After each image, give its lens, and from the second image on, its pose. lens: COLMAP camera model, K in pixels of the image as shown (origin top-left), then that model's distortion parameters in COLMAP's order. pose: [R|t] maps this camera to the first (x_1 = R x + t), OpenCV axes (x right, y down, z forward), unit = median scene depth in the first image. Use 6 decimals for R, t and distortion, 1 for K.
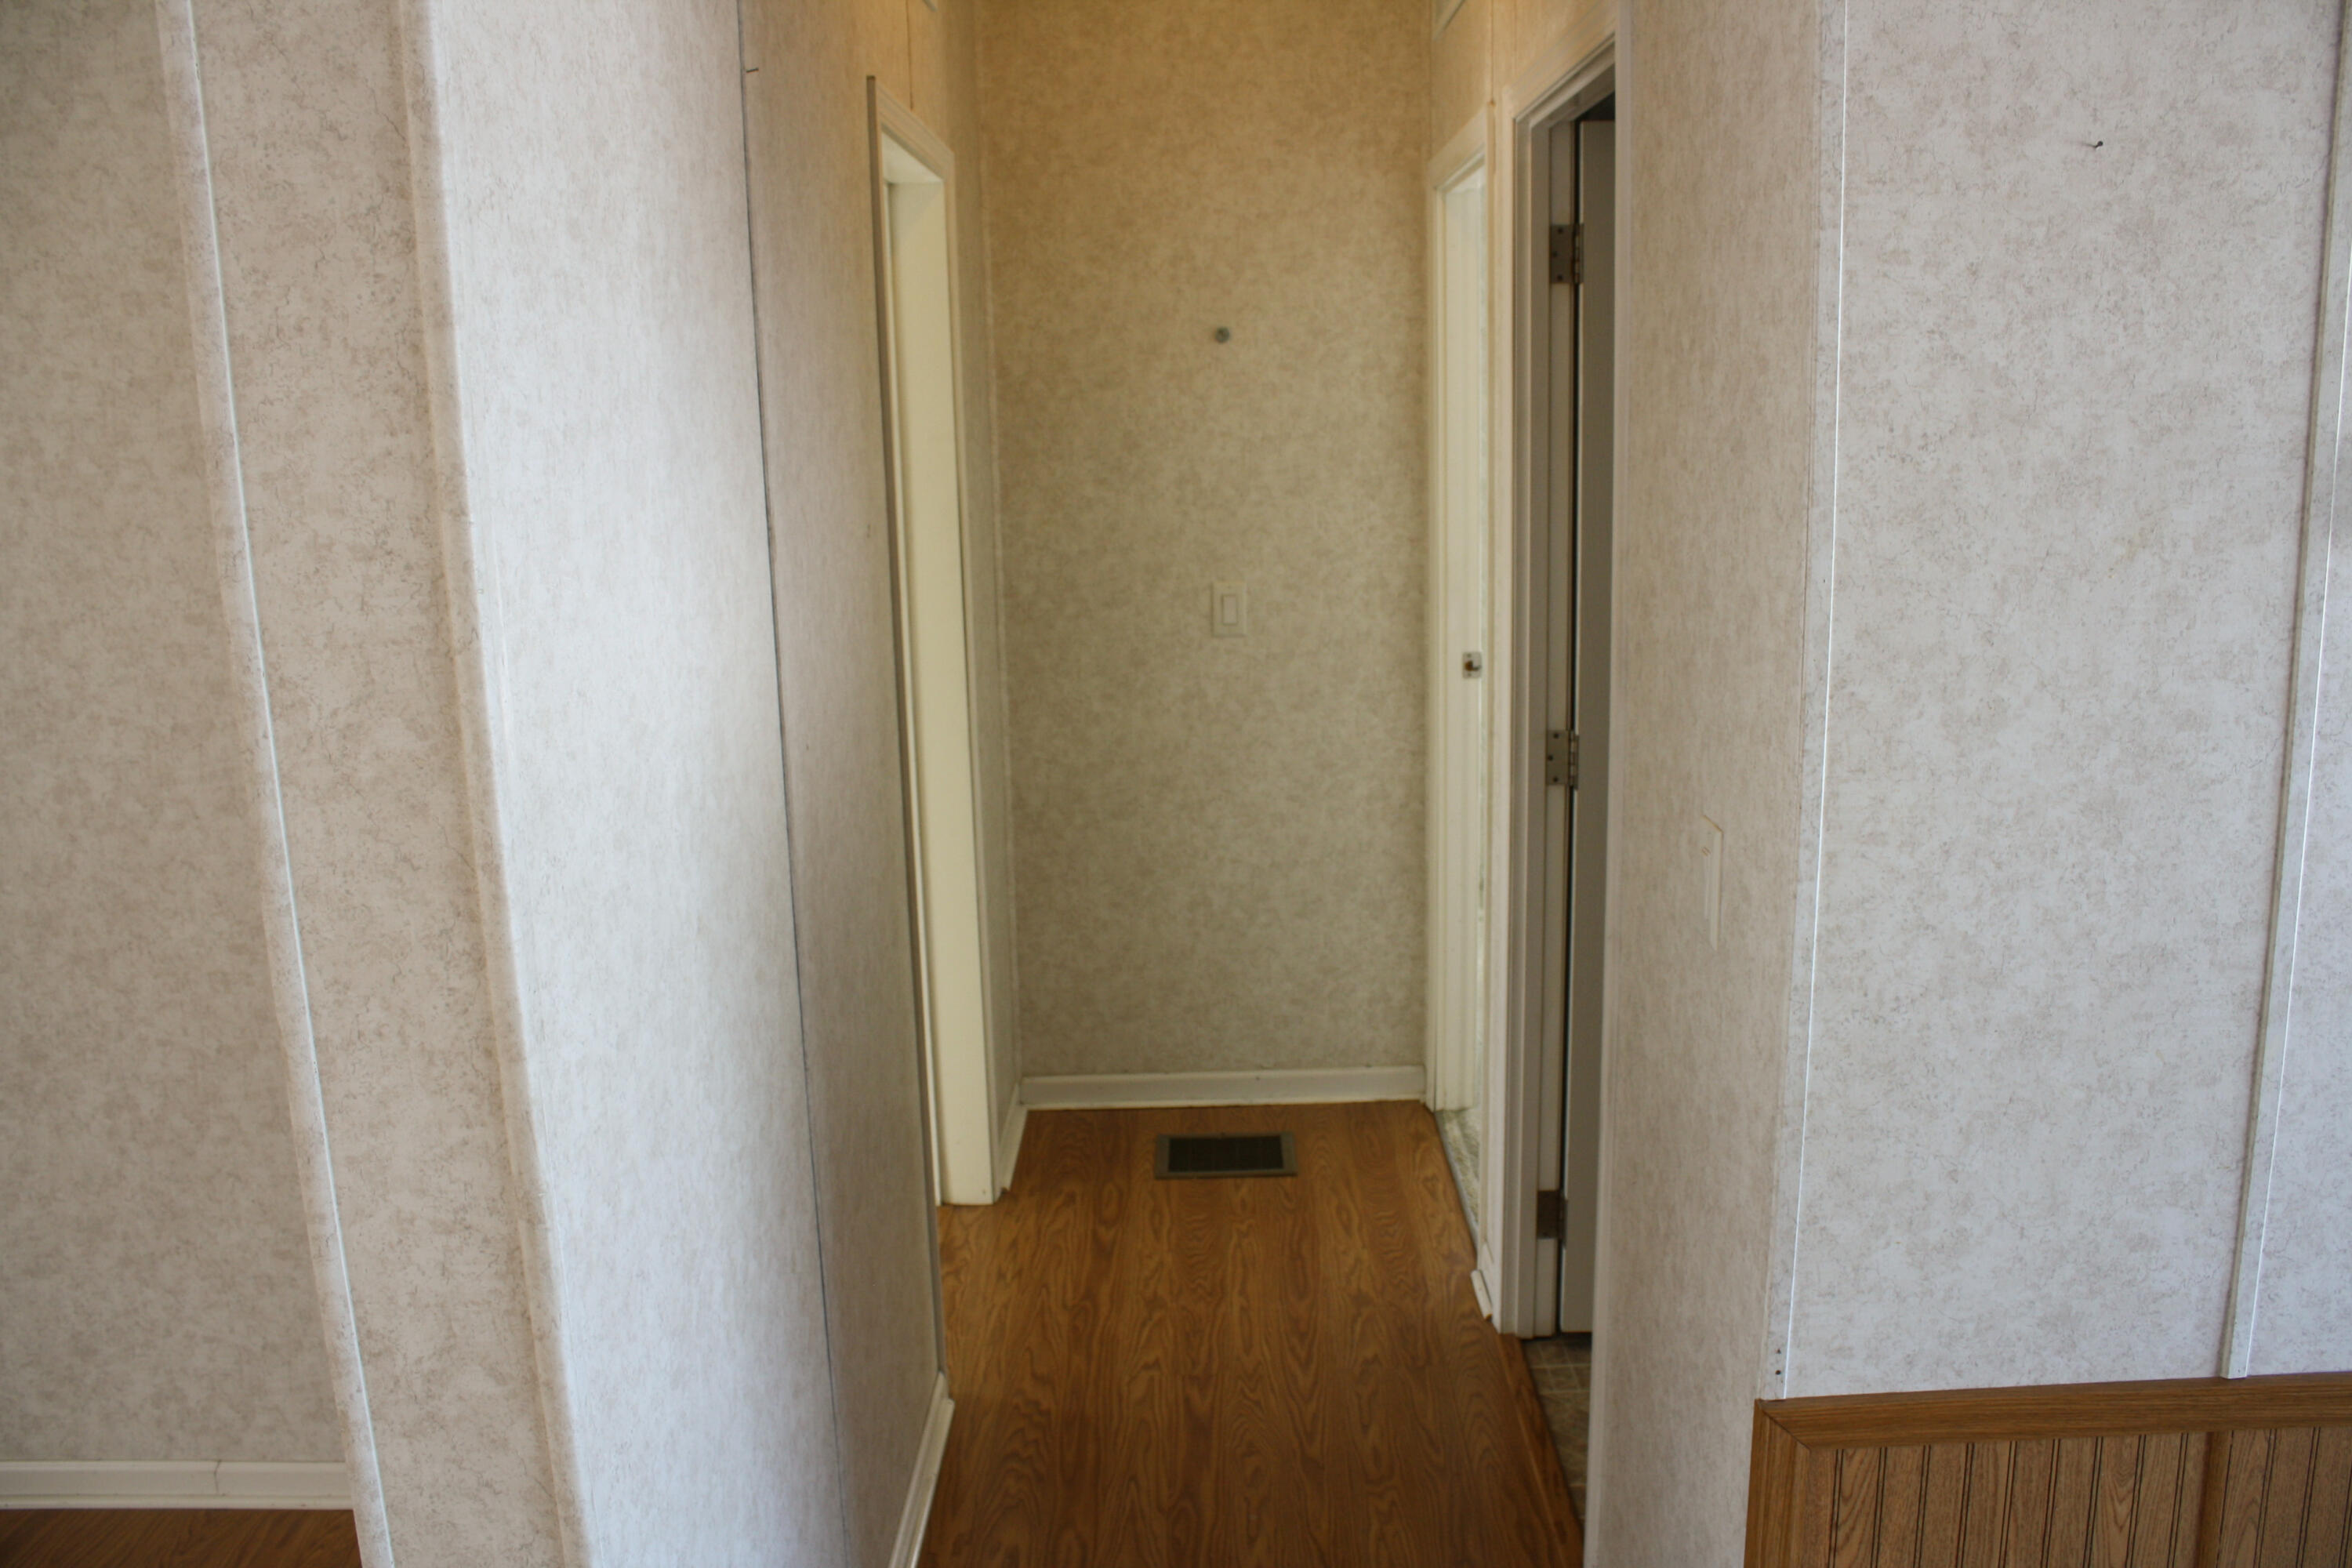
lens RADIAL K [[1973.7, 0, 1178.1], [0, 1973.7, 785.3], [0, 0, 1]] dist [-0.139421, 0.107515]
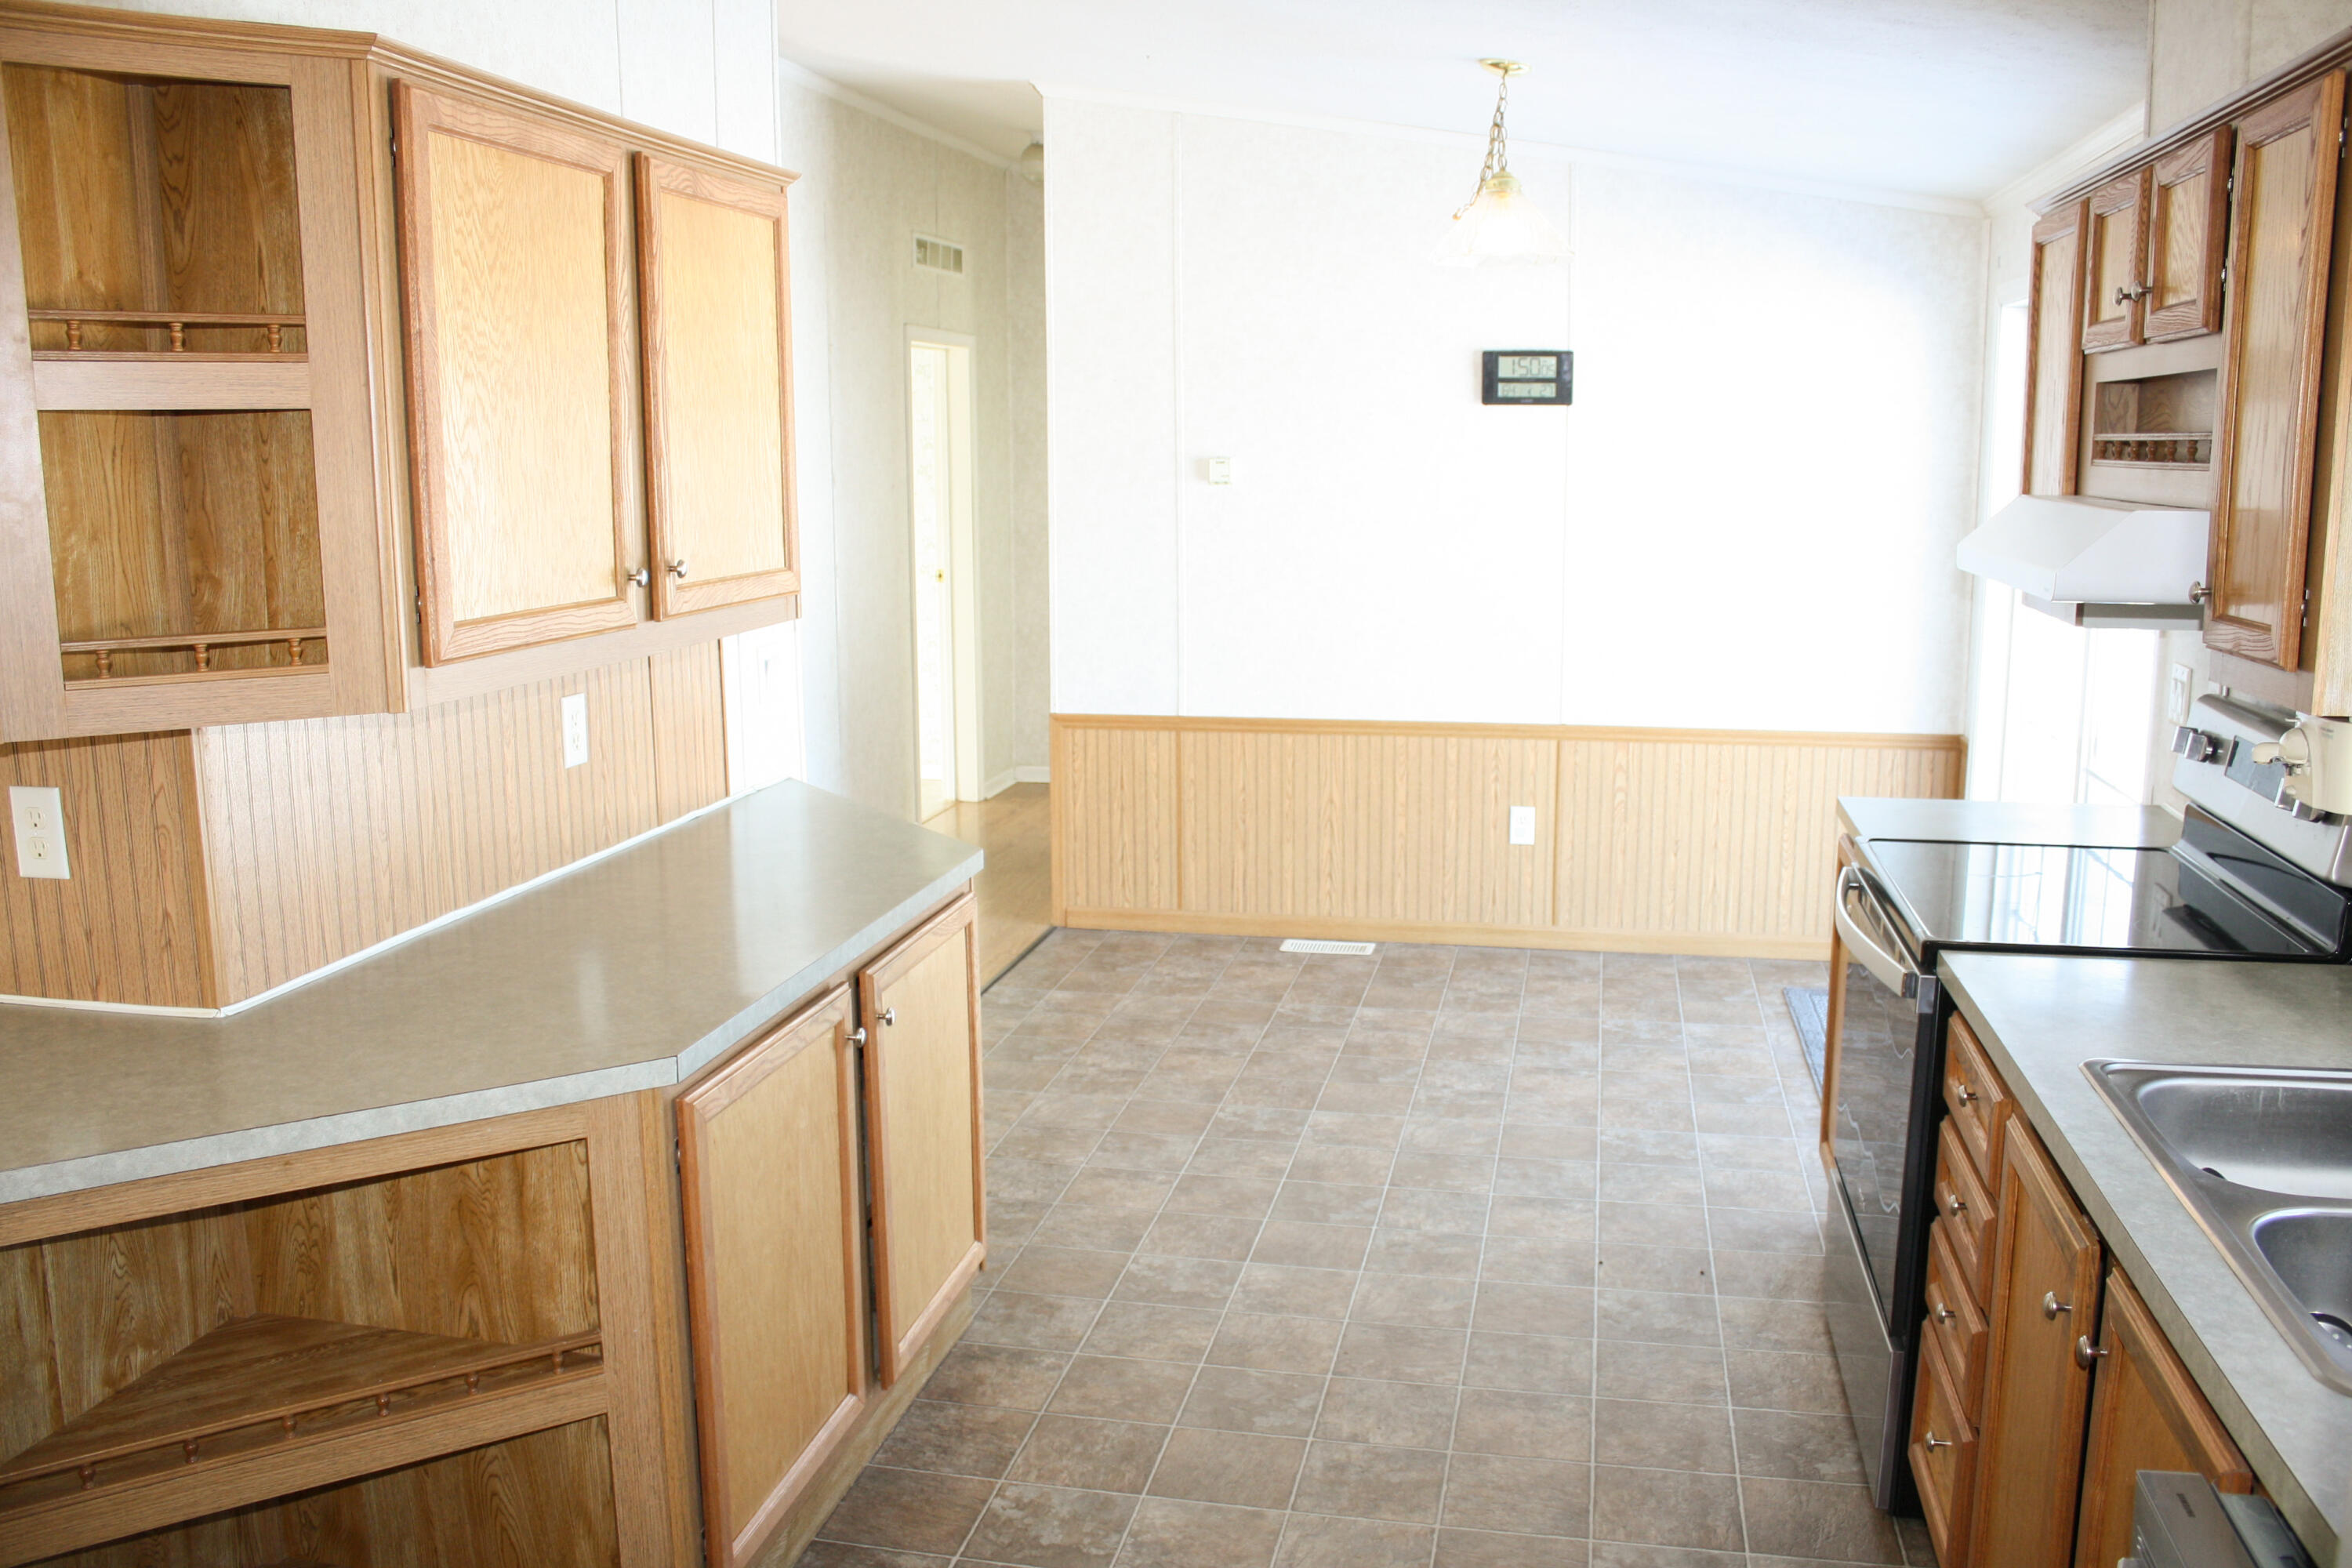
lens RADIAL K [[1973.7, 0, 1173.8], [0, 1973.7, 792.6], [0, 0, 1]] dist [-0.139421, 0.107515]
pose [[0.980951, 0.061853, -0.184146, 1.212166], [-0.066910, 0.997530, -0.021370, 0.529824], [0.182369, 0.033284, 0.982667, -2.571941]]
